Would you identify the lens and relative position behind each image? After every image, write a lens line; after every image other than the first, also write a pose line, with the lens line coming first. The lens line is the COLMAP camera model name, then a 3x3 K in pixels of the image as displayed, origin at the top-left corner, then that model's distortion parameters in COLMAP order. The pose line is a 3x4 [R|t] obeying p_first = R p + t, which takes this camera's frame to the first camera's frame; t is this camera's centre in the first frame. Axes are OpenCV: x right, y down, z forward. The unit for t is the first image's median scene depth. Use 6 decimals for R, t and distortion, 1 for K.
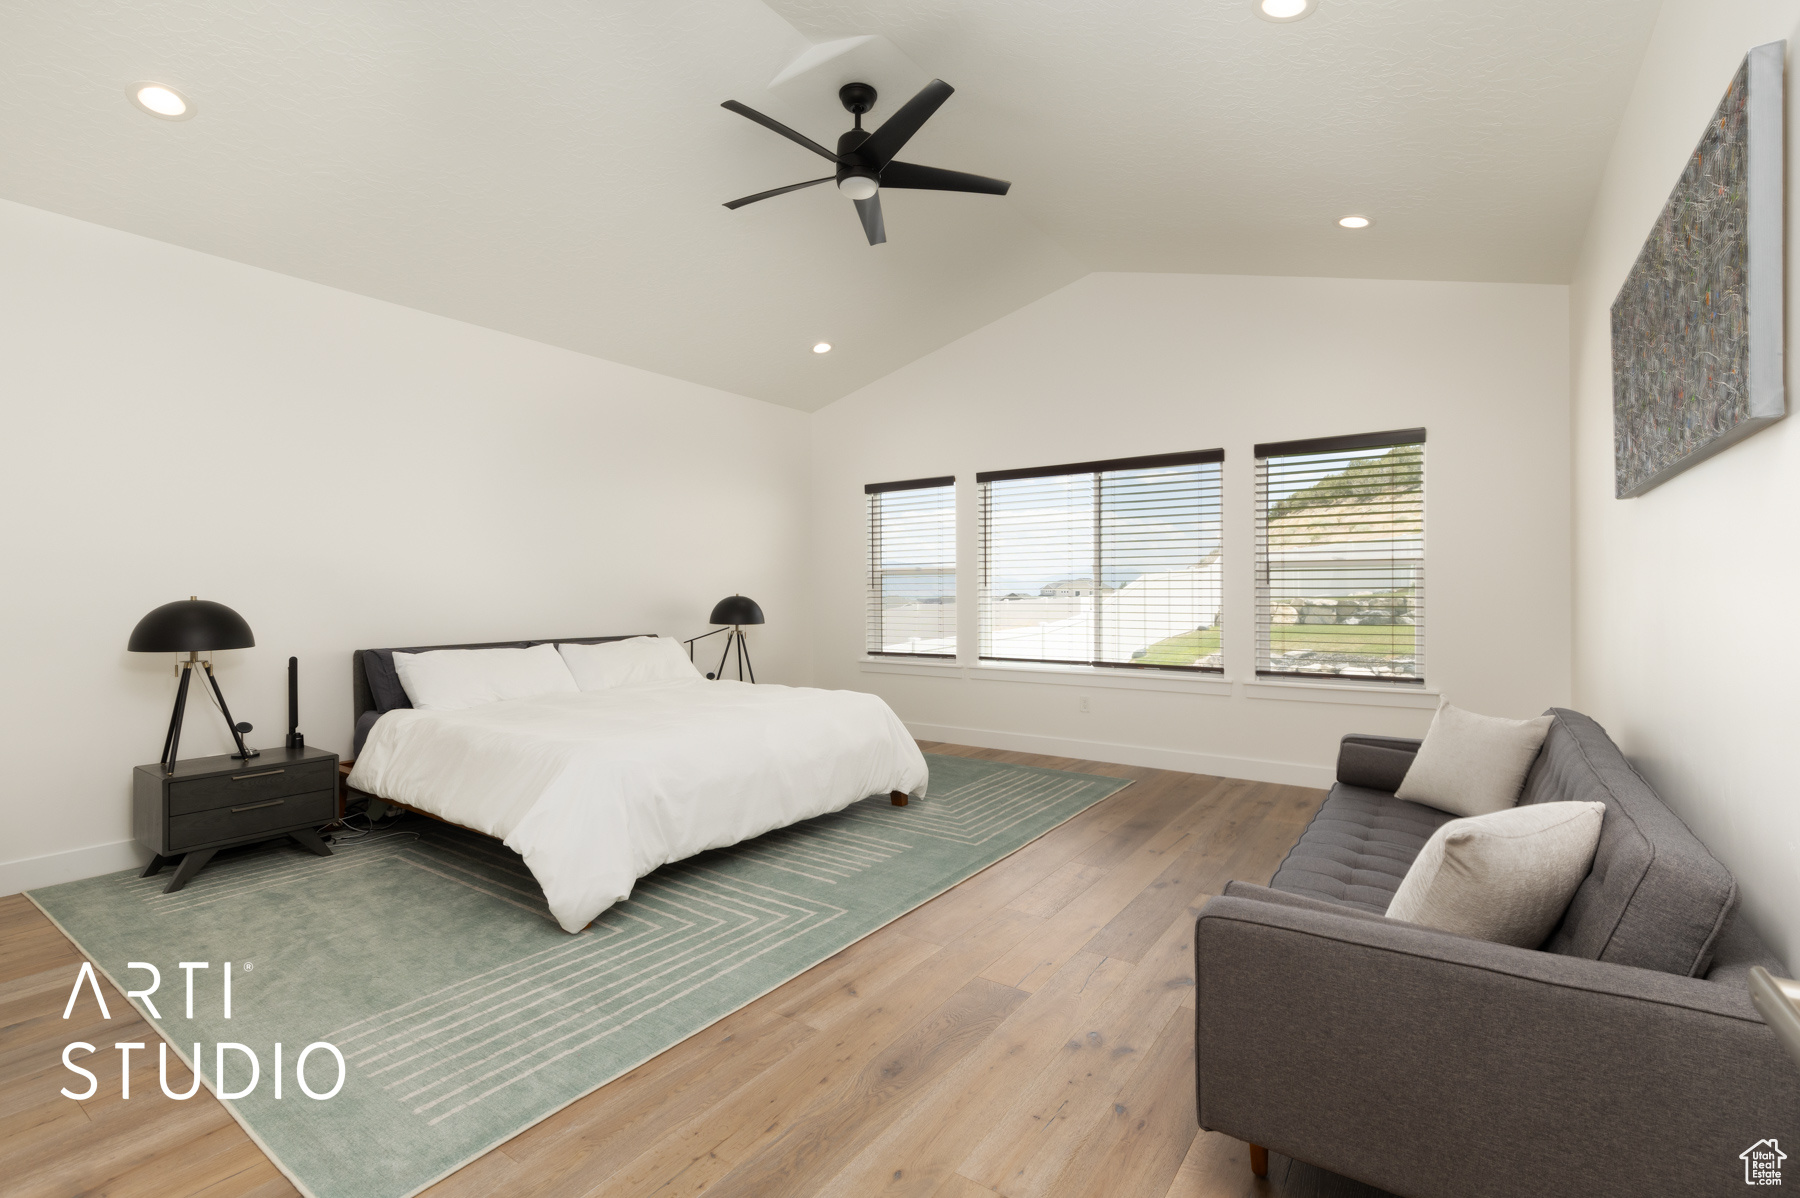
lens RADIAL K [[822.3, 0, 902.7], [0, 822.3, 614.0], [0, 0, 1]] dist [0.006366, -0.000748]
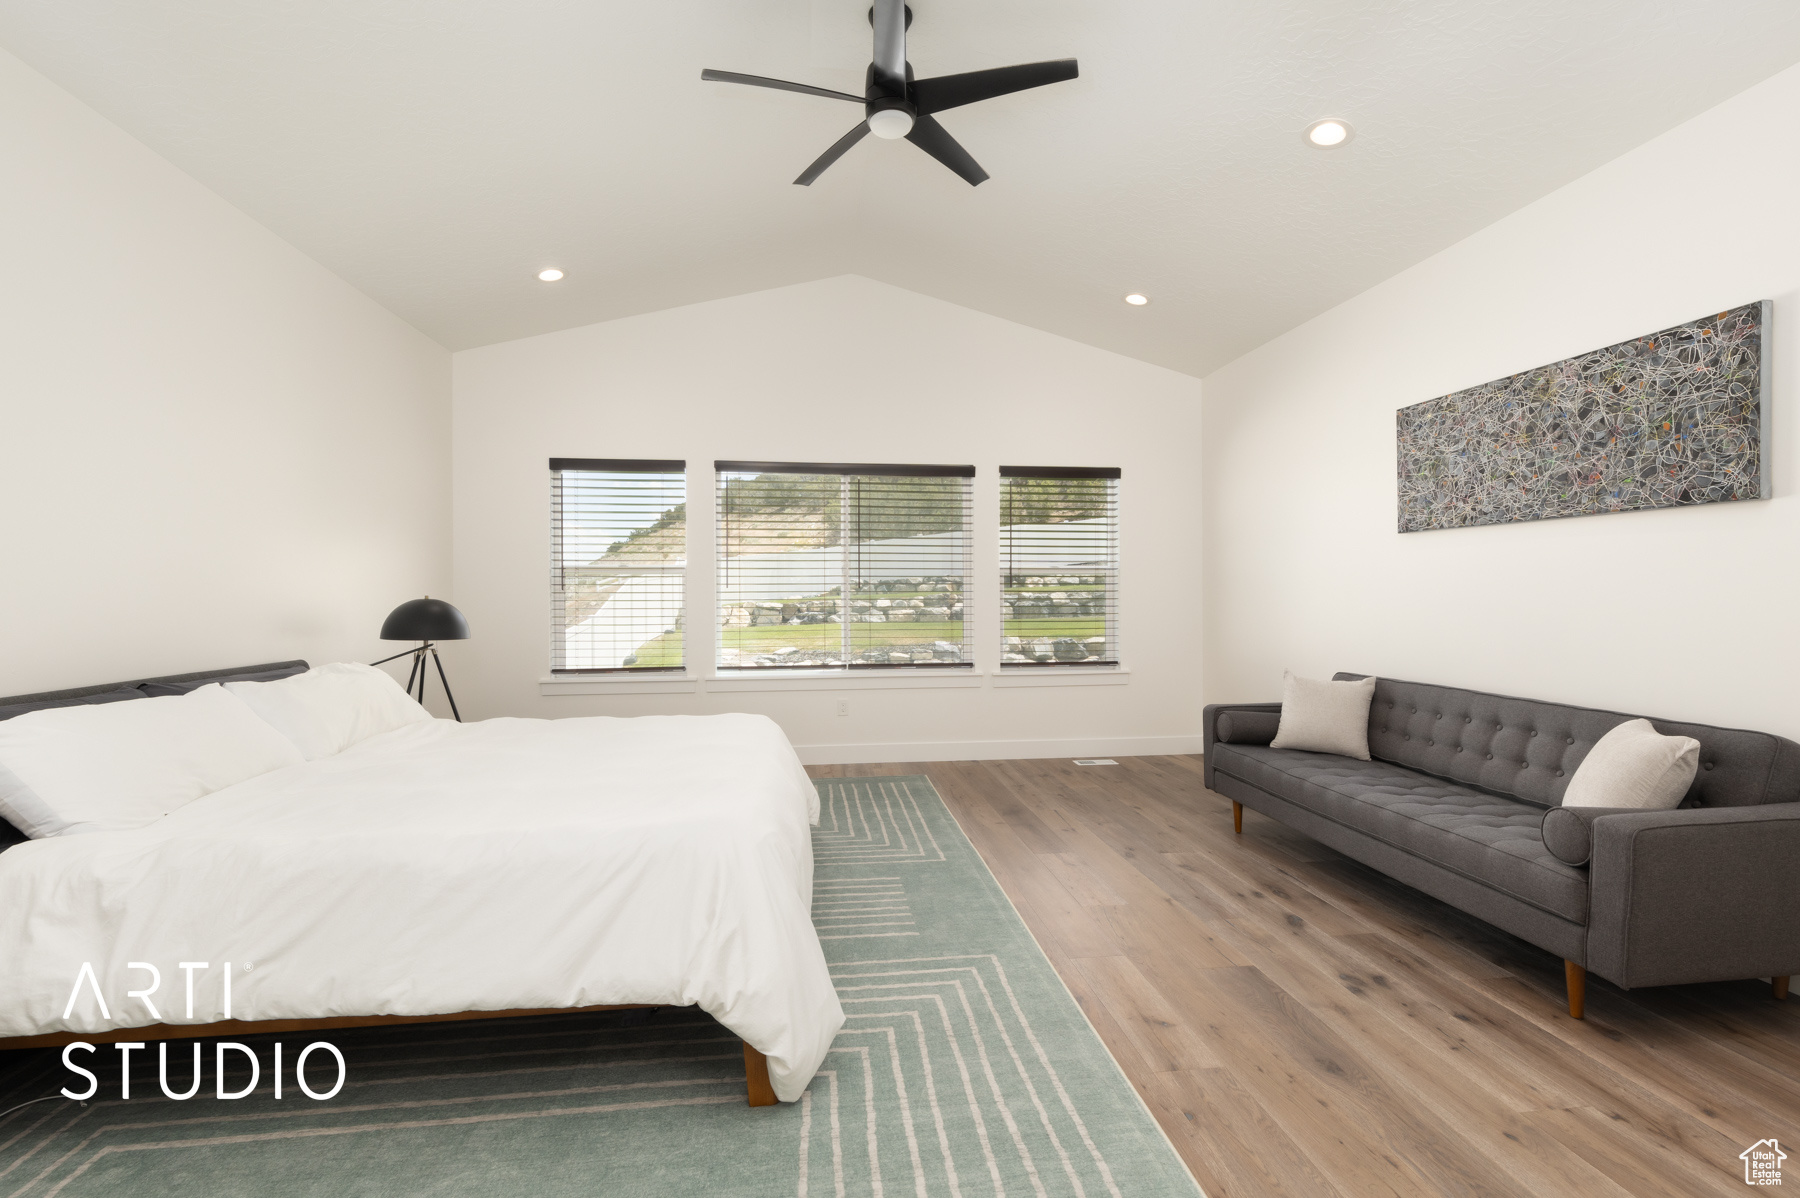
lens RADIAL K [[822.3, 0, 902.7], [0, 822.3, 614.0], [0, 0, 1]] dist [0.006366, -0.000748]
pose [[0.735215, -0.014344, 0.677682, -0.603882], [0.017613, 0.999843, 0.002054, -0.005674], [-0.677605, 0.010425, 0.735352, 0.343708]]
